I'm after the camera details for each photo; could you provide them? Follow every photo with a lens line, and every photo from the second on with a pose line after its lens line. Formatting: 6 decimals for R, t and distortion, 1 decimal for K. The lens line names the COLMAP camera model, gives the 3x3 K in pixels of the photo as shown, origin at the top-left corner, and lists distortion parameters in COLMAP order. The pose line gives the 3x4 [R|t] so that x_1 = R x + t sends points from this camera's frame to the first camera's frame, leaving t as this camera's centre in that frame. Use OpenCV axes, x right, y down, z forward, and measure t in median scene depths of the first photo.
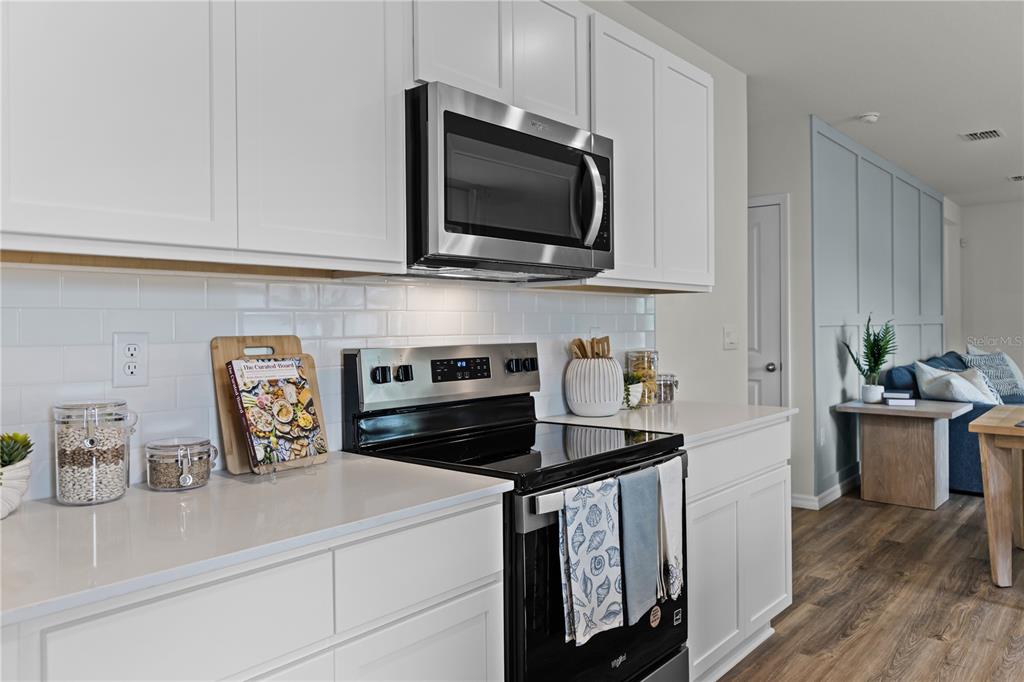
lens RADIAL K [[721.6, 0, 512.0], [0, 721.6, 341.0], [0, 0, 1]] dist [0.008927, 0.004530]
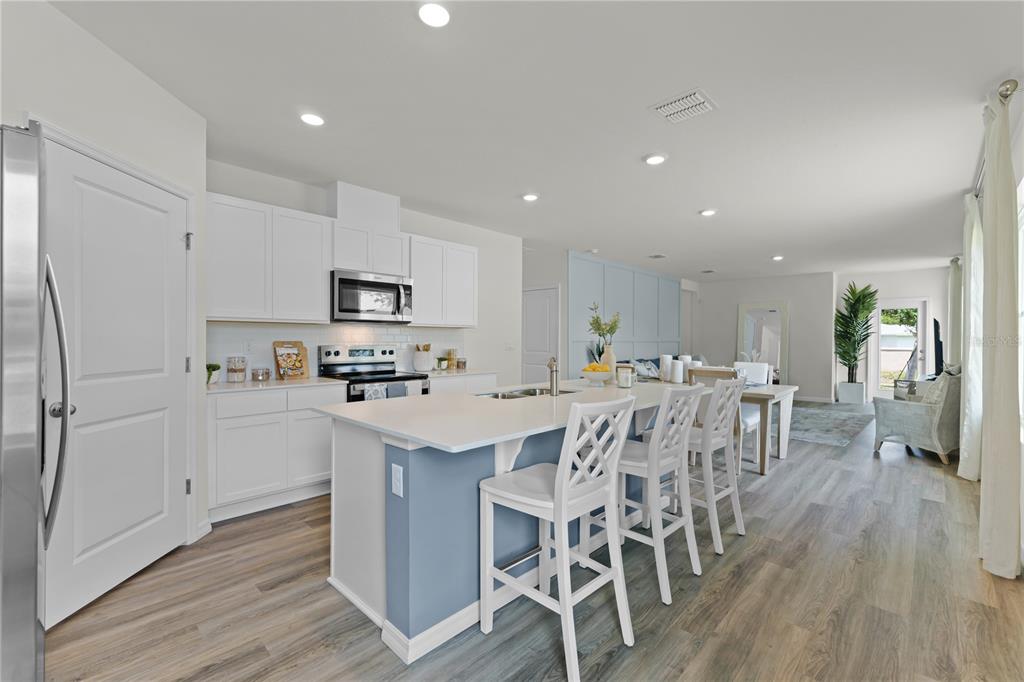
lens RADIAL K [[429.9, 0, 512.0], [0, 429.9, 341.0], [0, 0, 1]] dist [-0.000884, -0.000068]
pose [[0.998311, 0.009299, -0.057349, 0.880844], [-0.010524, 0.999722, -0.021103, 0.025230], [0.057137, 0.021671, 0.998131, -1.054459]]
